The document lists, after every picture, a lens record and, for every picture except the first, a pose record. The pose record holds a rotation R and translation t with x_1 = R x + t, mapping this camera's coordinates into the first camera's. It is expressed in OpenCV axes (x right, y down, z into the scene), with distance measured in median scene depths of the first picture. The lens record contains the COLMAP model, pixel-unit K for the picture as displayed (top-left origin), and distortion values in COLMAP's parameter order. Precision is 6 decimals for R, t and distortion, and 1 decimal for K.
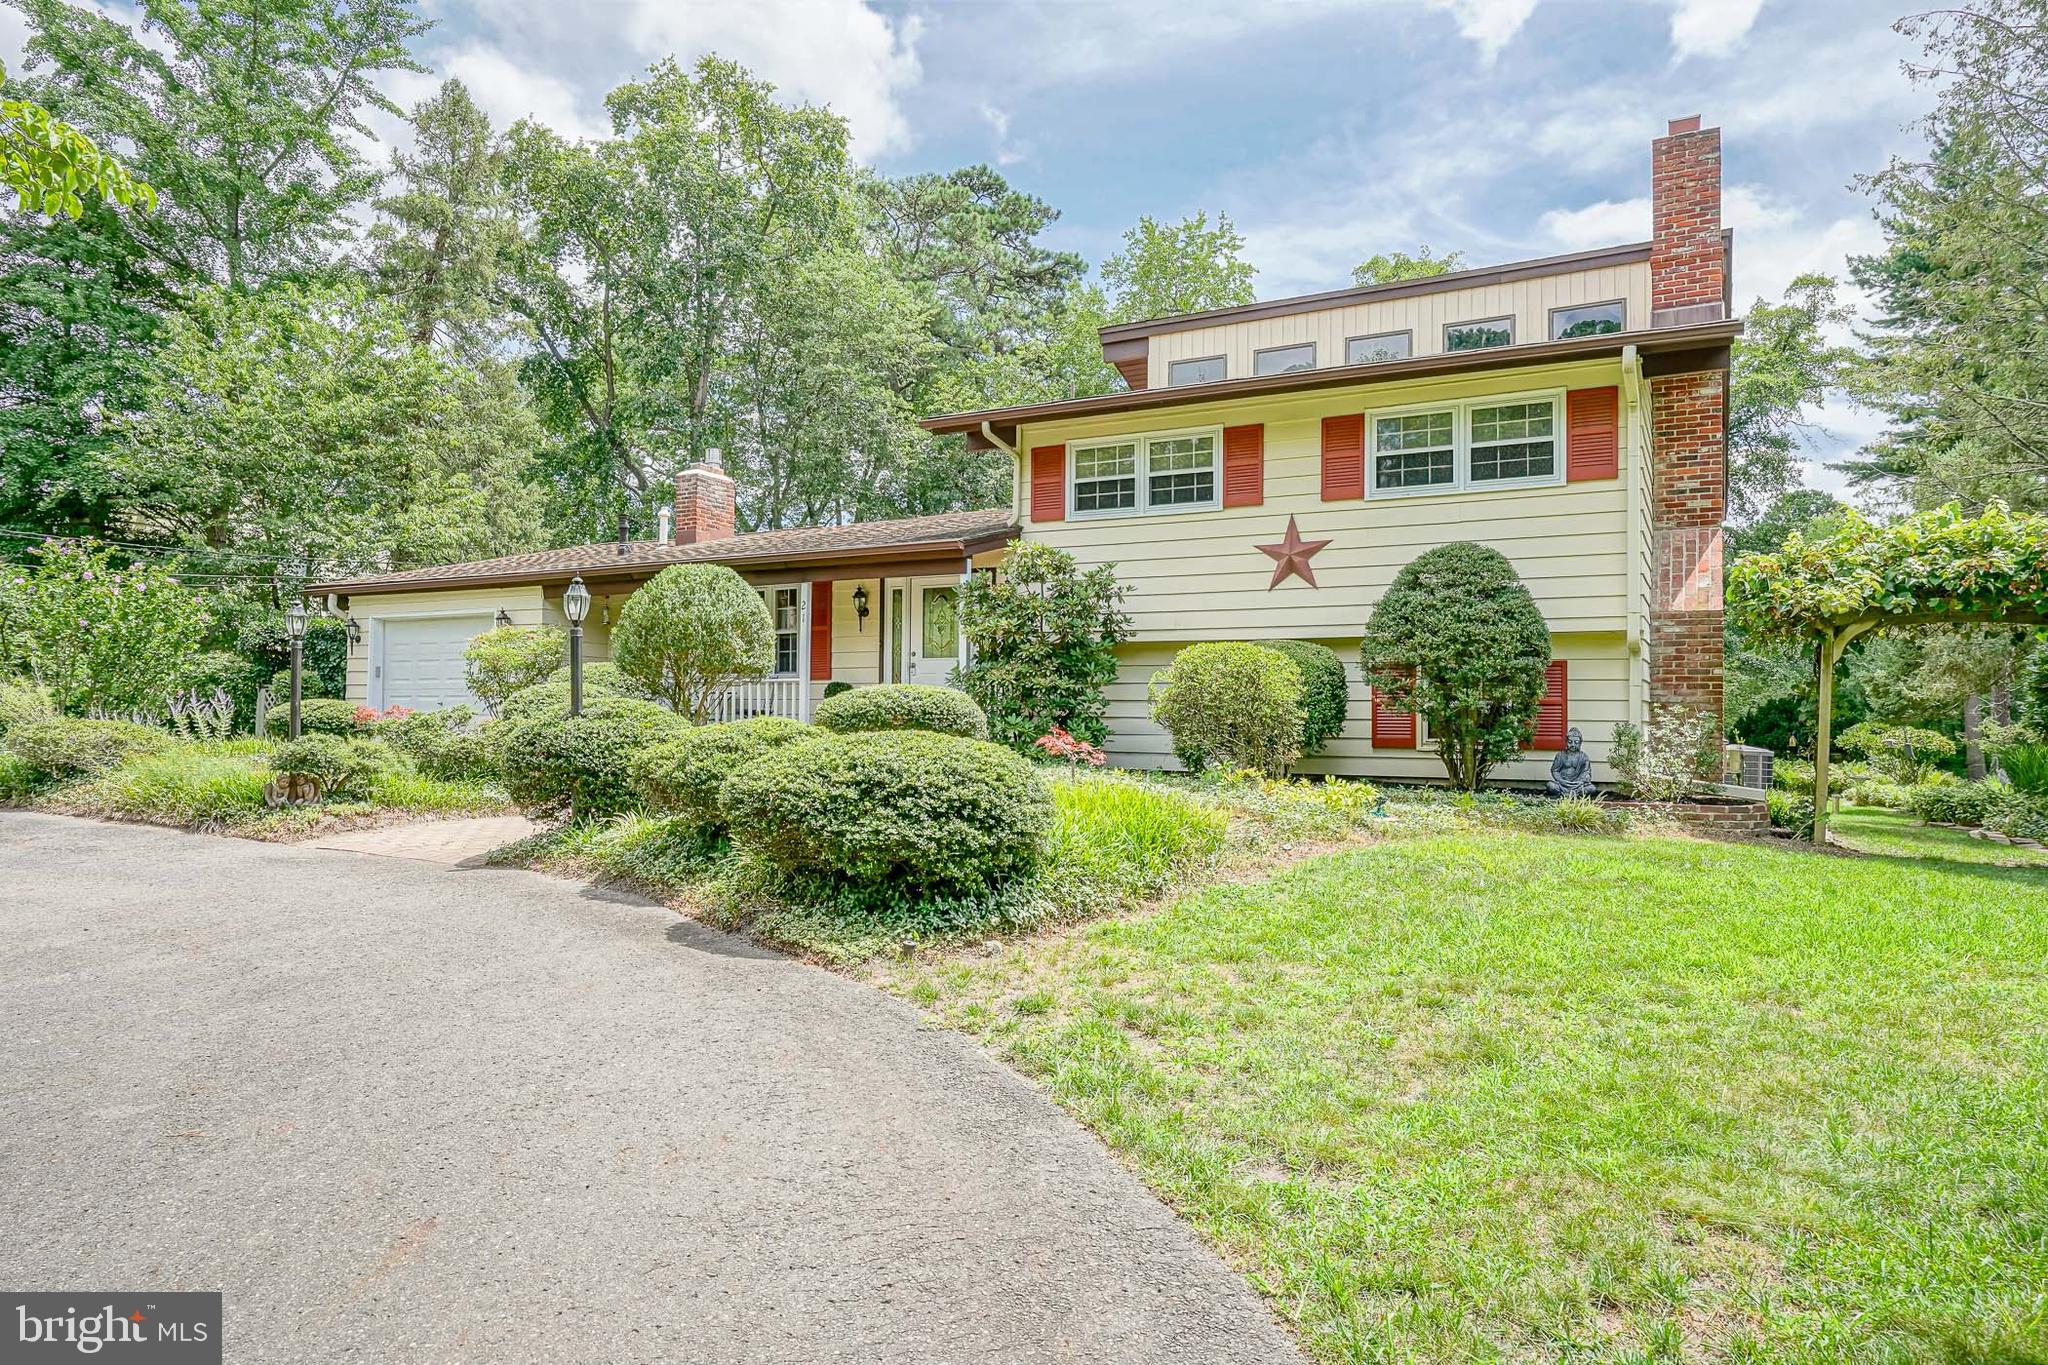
lens RADIAL K [[1323.2, 0, 1024.0], [0, 1323.2, 682.5], [0, 0, 1]] dist [0.049591, -0.000453]
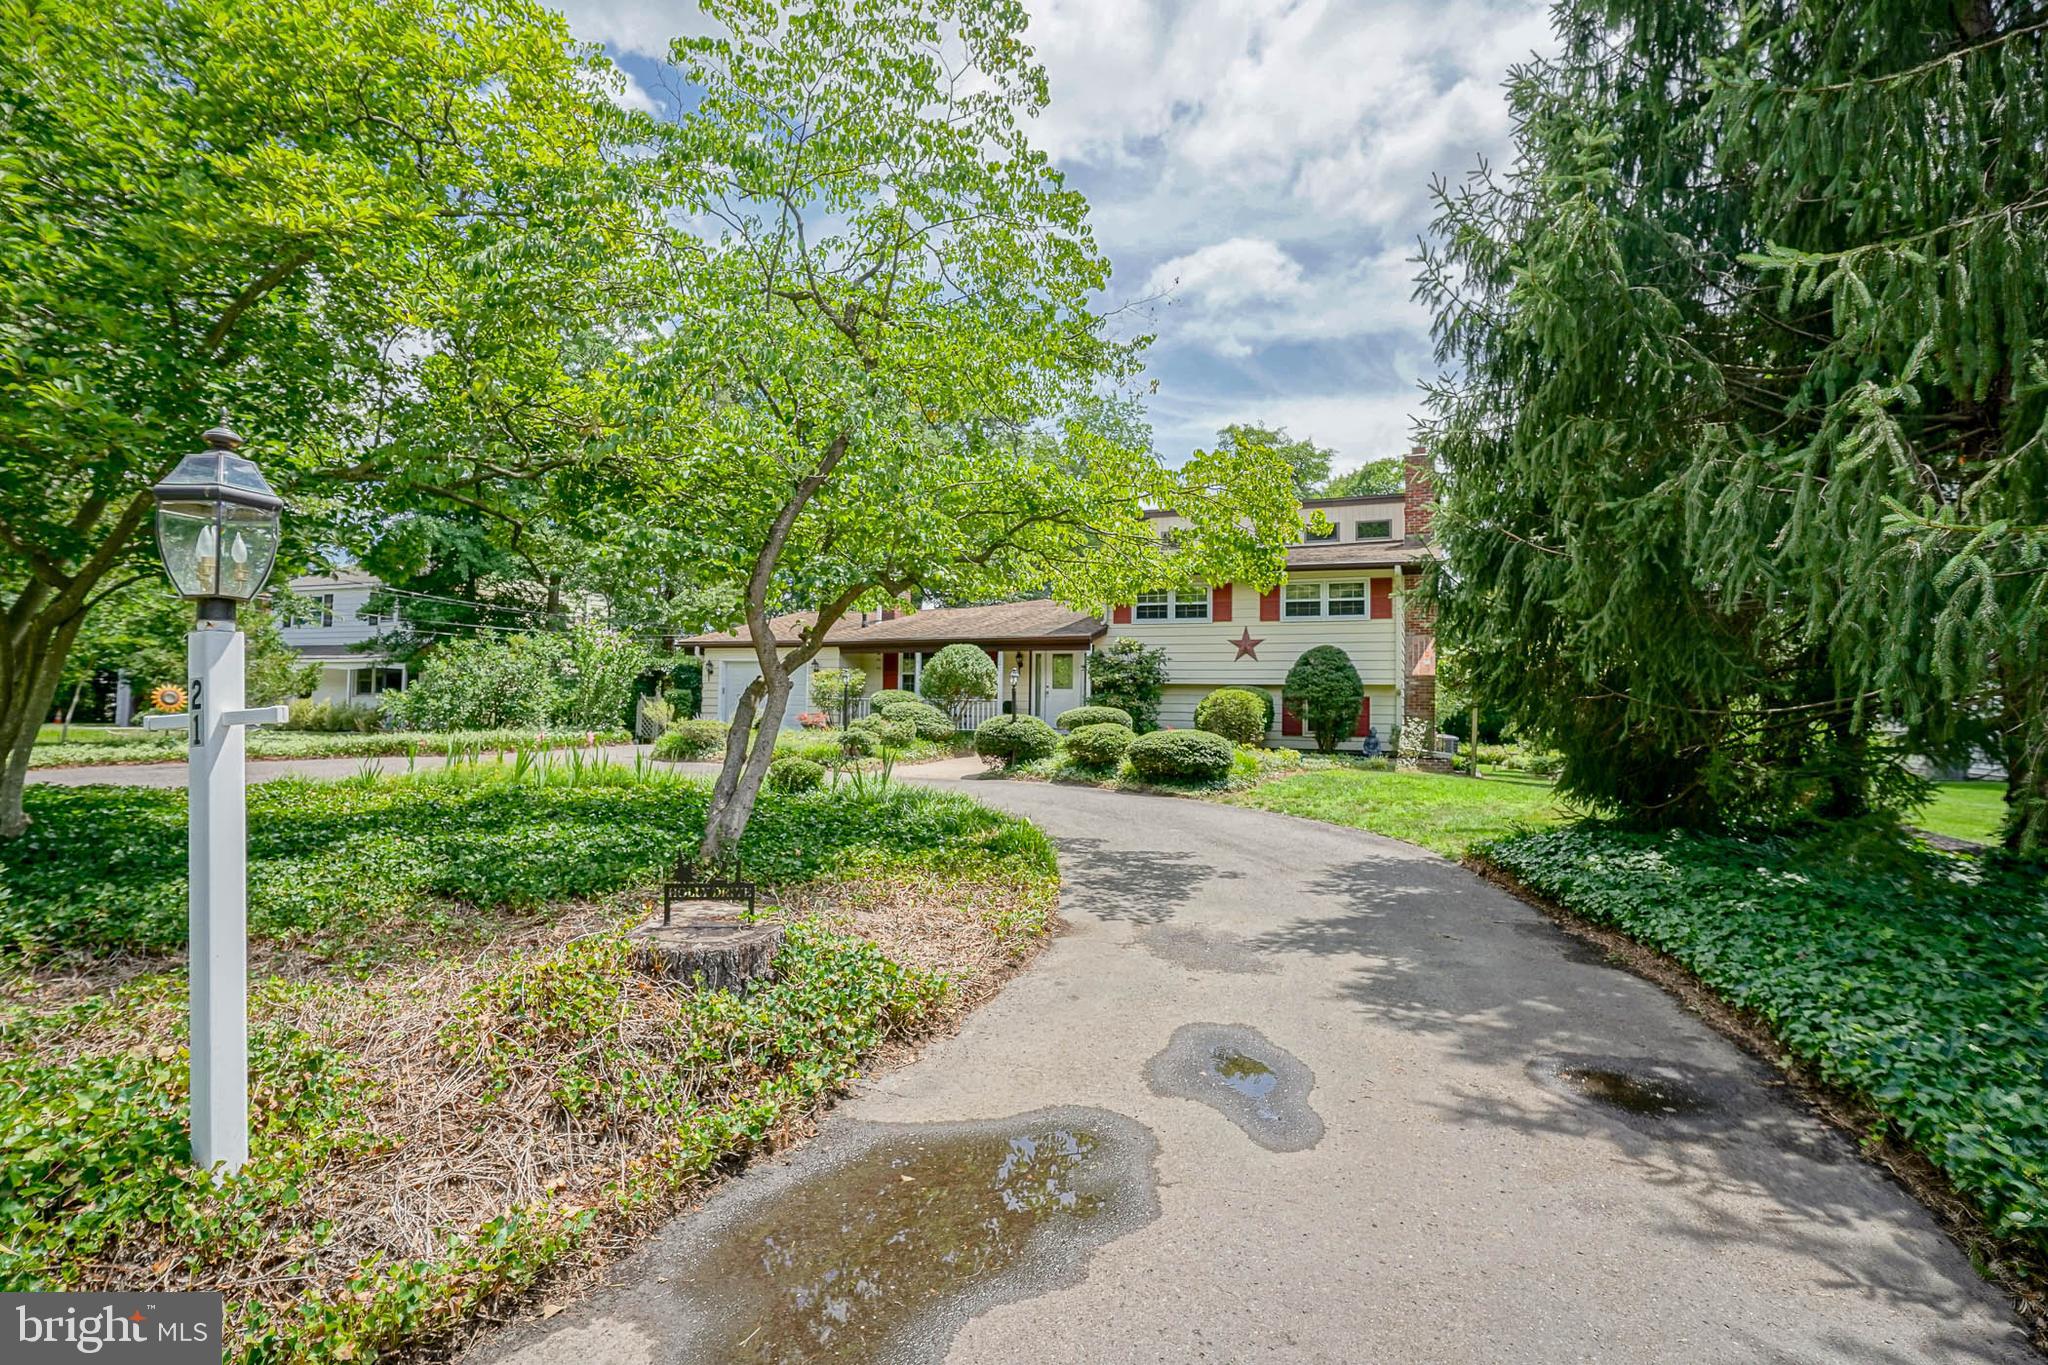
lens RADIAL K [[985.8, 0, 1024.0], [0, 985.8, 682.5], [0, 0, 1]] dist [0.000885, 0.000153]
pose [[0.996434, 0.009506, 0.083843, -0.293362], [-0.009299, 0.999953, -0.002854, -0.028585], [-0.083866, 0.002064, 0.996475, -0.568880]]
